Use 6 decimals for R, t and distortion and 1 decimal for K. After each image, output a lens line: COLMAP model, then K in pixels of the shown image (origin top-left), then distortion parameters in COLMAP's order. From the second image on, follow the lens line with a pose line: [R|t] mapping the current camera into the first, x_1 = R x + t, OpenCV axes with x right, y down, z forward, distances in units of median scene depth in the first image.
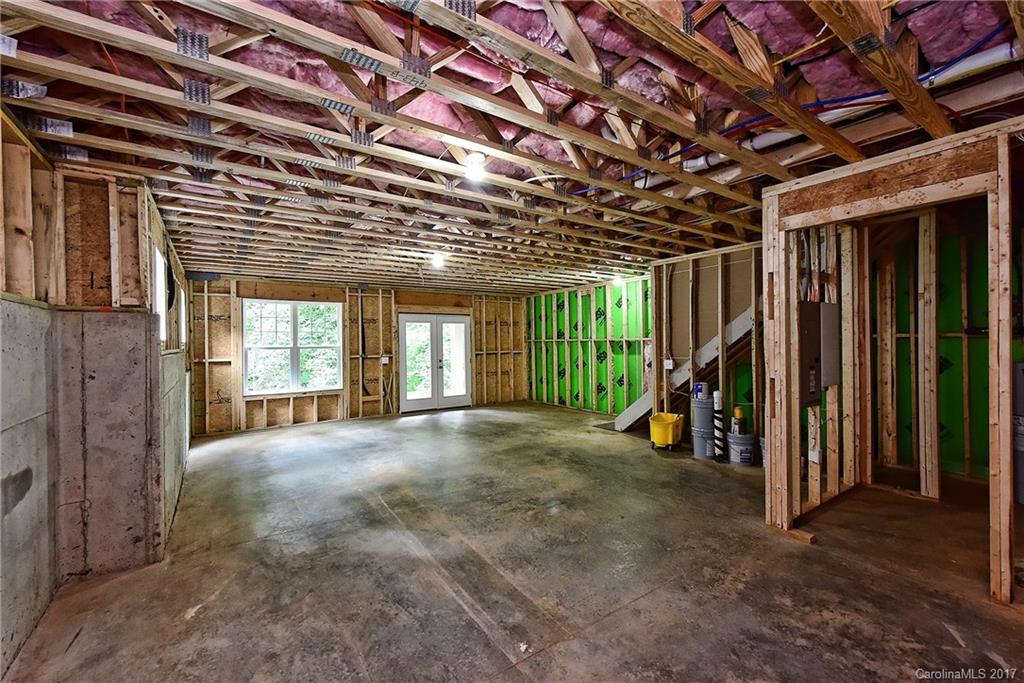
lens RADIAL K [[433.7, 0, 512.0], [0, 433.7, 341.5], [0, 0, 1]] dist [0.002964, -0.000239]
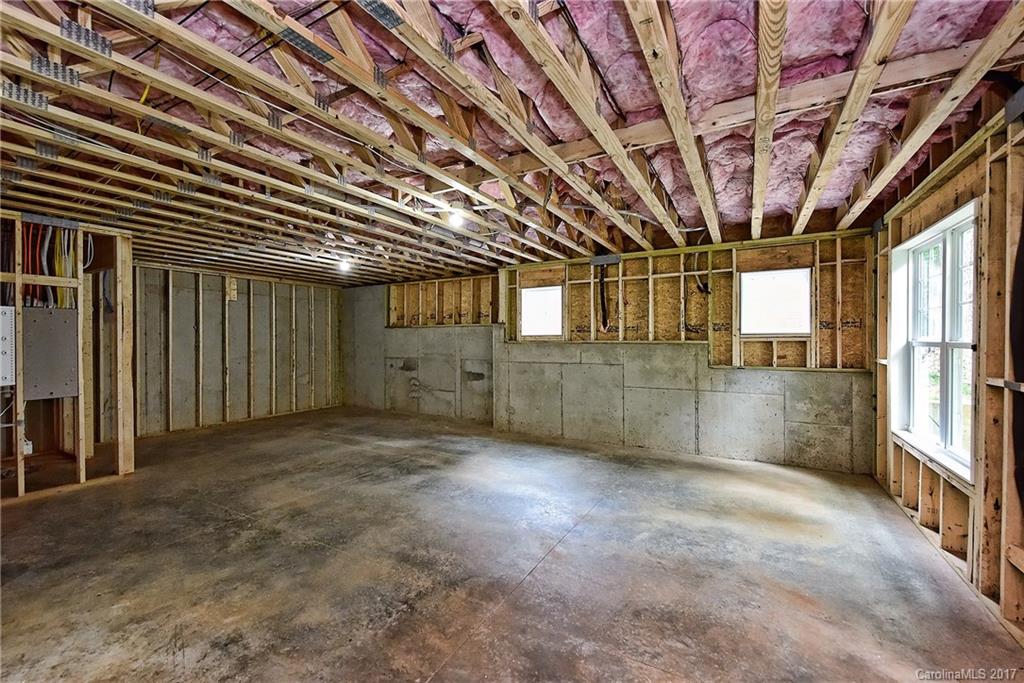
lens RADIAL K [[433.7, 0, 512.0], [0, 433.7, 341.5], [0, 0, 1]] dist [0.002964, -0.000239]
pose [[-0.908908, 0.015447, -0.416711, 0.043753], [0.011567, 0.999863, 0.011836, 0.003250], [0.416837, 0.005937, -0.908962, 1.968697]]
